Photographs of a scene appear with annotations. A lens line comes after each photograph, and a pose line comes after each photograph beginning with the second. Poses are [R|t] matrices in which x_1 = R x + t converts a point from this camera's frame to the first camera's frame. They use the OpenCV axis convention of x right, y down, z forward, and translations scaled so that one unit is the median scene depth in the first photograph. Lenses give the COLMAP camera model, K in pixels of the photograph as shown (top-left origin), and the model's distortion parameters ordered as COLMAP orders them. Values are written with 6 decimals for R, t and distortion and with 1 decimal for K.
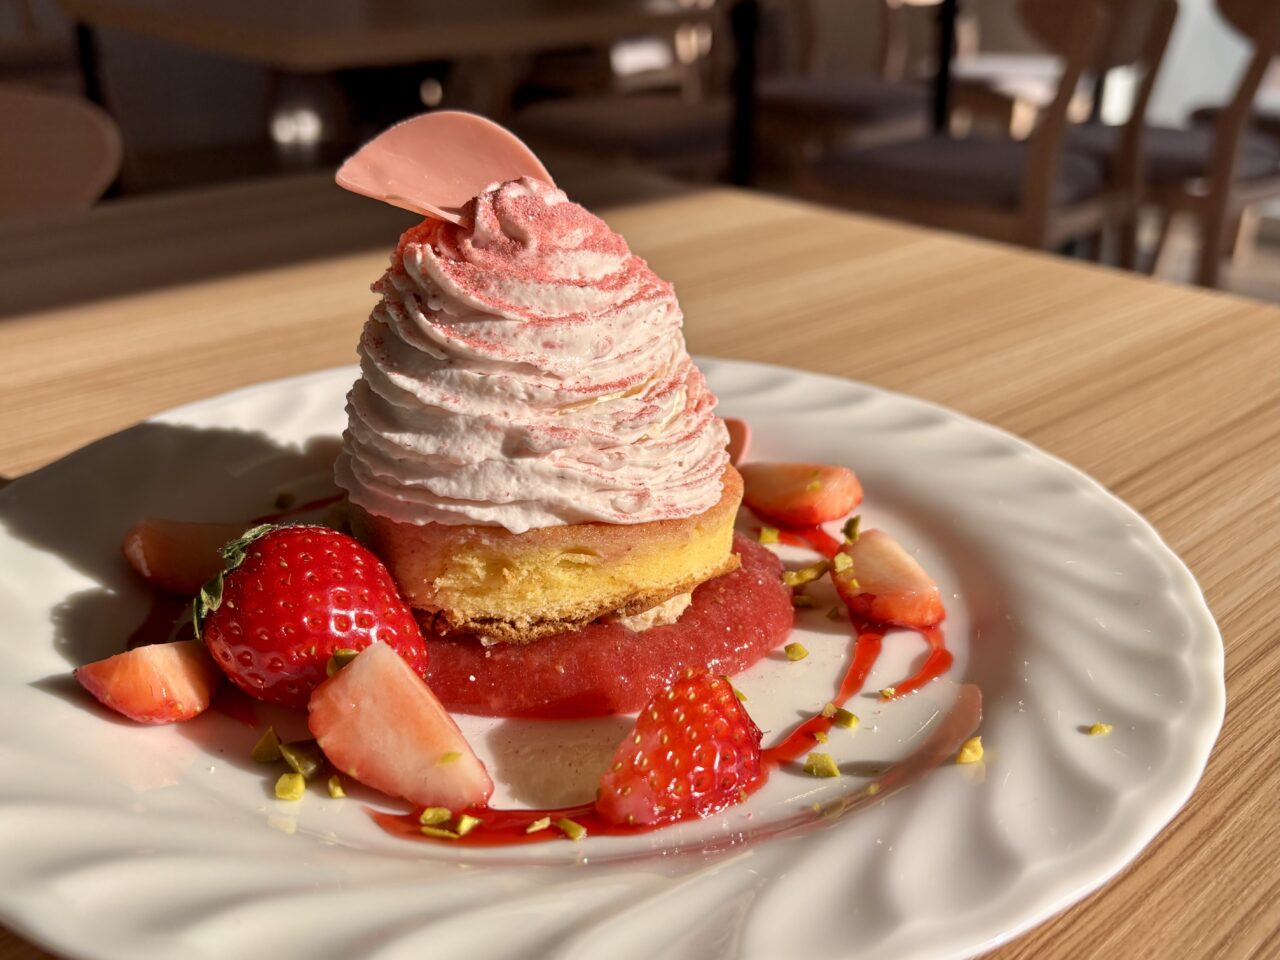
lens RADIAL K [[1291.1, 0, 636.4], [0, 1291.1, 482.3], [0, 0, 1]] dist [0.018773, 0.000000]
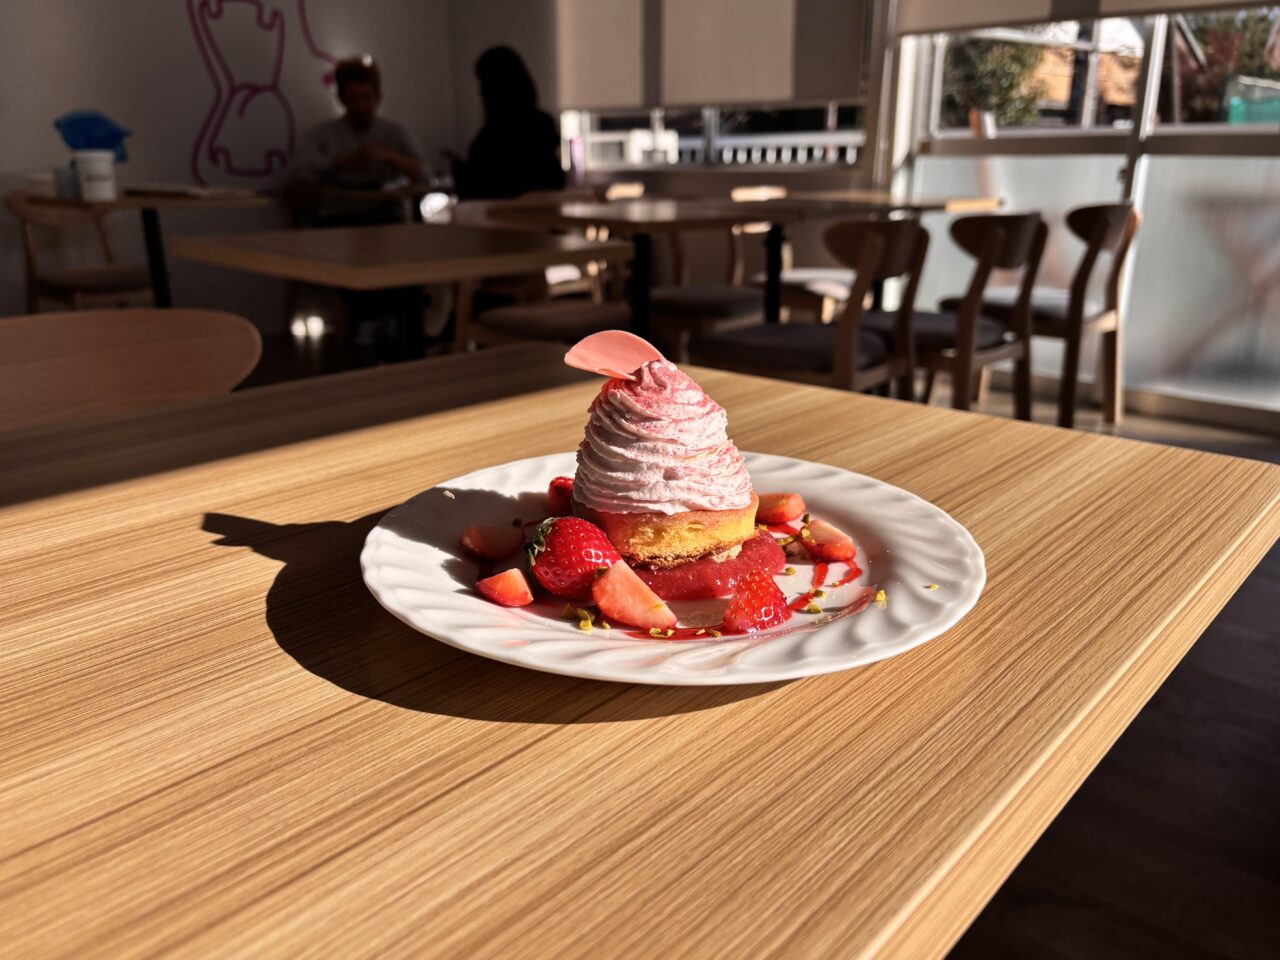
lens RADIAL K [[963.8, 0, 611.8], [0, 963.8, 466.2], [0, 0, 1]] dist [0.038344, -0.007912]
pose [[0.997450, -0.033432, 0.063049, -0.280520], [0.040560, 0.992490, -0.115402, 0.136853], [-0.058717, 0.117666, 0.991316, -0.624293]]
